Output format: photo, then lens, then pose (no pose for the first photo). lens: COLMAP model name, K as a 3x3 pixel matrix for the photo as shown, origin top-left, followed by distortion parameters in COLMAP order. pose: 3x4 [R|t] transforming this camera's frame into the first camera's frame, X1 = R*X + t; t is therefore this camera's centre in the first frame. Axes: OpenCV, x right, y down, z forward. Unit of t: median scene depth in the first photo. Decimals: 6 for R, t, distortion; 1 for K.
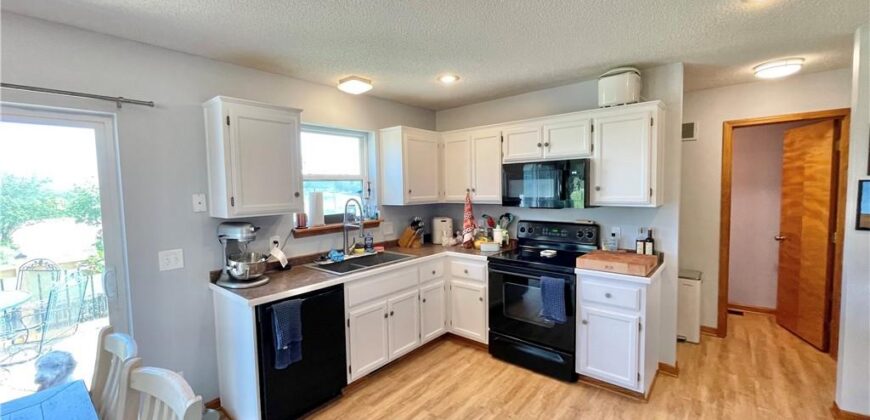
lens RADIAL K [[351.1, 0, 436.5], [0, 351.1, 208.4], [0, 0, 1]] dist [-0.001970, -0.000119]
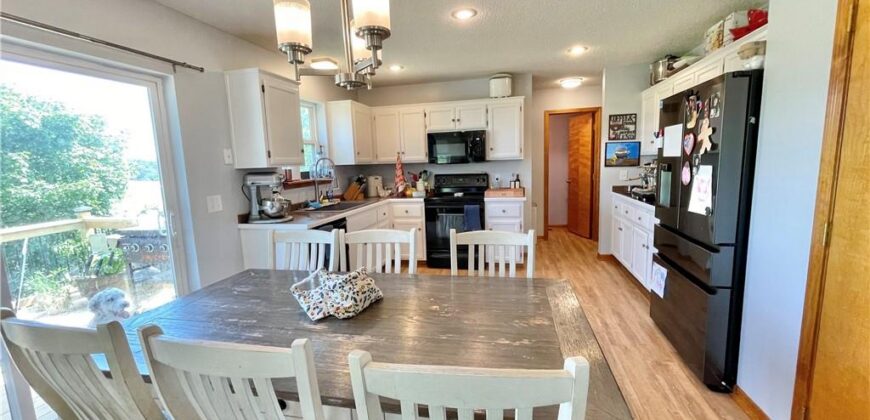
lens RADIAL K [[351.1, 0, 433.0], [0, 351.1, 208.5], [0, 0, 1]] dist [-0.001970, -0.000119]
pose [[0.893186, -0.070158, 0.444181, -0.467925], [0.045495, 0.996785, 0.065956, 0.088742], [-0.447380, -0.038703, 0.893506, -0.296433]]
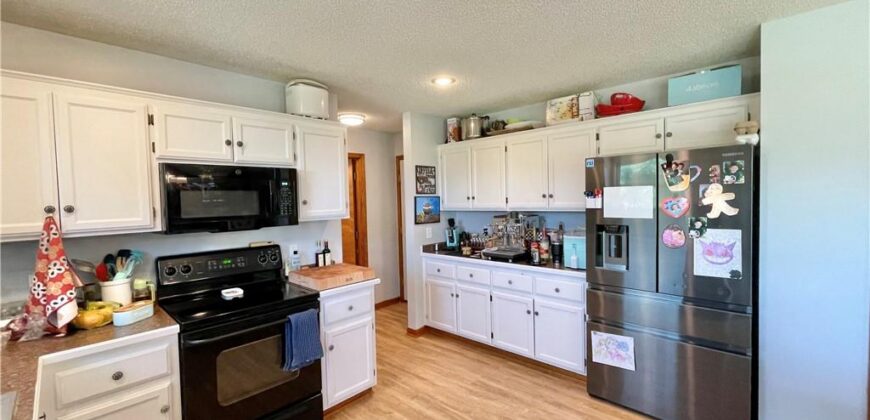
lens RADIAL K [[351.1, 0, 437.8], [0, 351.1, 209.9], [0, 0, 1]] dist [-0.001970, -0.000119]
pose [[0.044738, -0.016309, 0.998866, -0.404019], [0.087847, 0.996058, 0.012329, -0.016295], [-0.995129, 0.087196, 0.045994, 0.561847]]
